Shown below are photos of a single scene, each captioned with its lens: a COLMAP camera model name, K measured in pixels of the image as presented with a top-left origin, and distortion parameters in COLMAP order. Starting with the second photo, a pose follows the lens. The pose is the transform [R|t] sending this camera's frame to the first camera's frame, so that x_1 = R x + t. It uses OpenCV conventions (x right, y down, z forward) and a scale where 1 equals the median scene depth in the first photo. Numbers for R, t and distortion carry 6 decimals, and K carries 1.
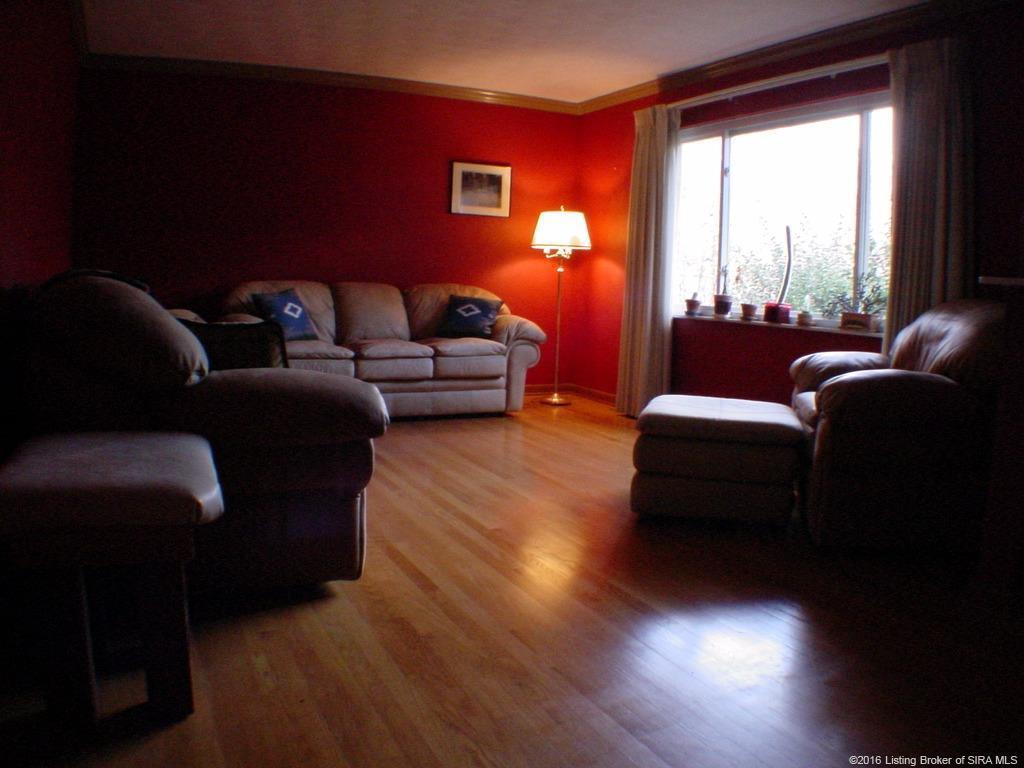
lens RADIAL K [[825.1, 0, 512.0], [0, 825.1, 384.0], [0, 0, 1]] dist [-0.257126, 0.119767]
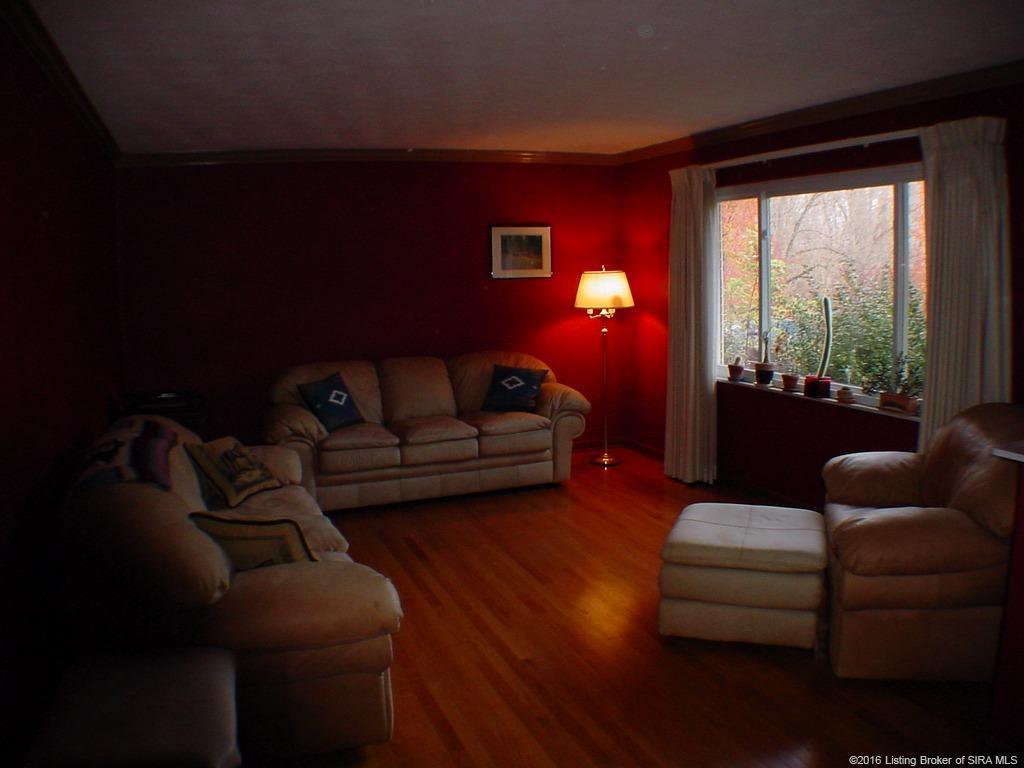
lens RADIAL K [[825.1, 0, 512.0], [0, 825.1, 384.0], [0, 0, 1]] dist [-0.257126, 0.119767]
pose [[0.994992, -0.044840, -0.089332, 0.038593], [0.046047, 0.998873, 0.011503, -0.104531], [0.088716, -0.015559, 0.995935, -0.006794]]
